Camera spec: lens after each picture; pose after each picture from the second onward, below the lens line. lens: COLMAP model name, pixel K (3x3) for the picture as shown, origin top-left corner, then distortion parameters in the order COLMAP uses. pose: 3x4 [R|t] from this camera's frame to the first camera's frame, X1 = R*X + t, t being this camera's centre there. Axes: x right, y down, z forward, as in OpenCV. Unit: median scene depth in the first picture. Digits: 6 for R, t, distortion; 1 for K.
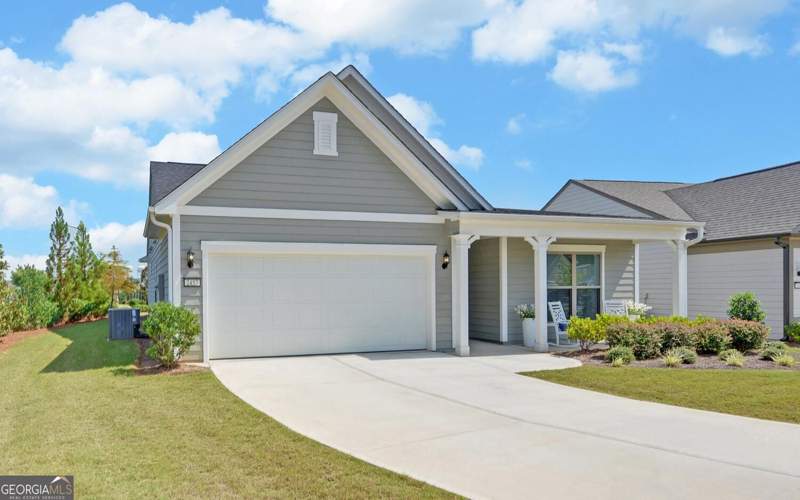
lens RADIAL K [[512.1, 0, 400.0], [0, 512.1, 251.5], [0, 0, 1]] dist [-0.005181, -0.001508]
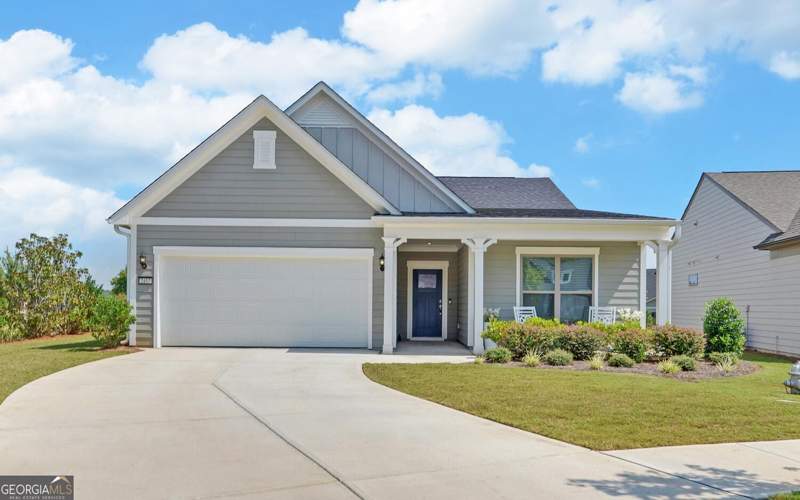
lens RADIAL K [[553.3, 0, 398.3], [0, 553.3, 252.5], [0, 0, 1]] dist [-0.000151, 0.000028]
pose [[0.964208, -0.007922, -0.265029, 0.423947], [0.004545, 0.999900, -0.013356, 0.011637], [0.265109, 0.011673, 0.964148, -0.080793]]
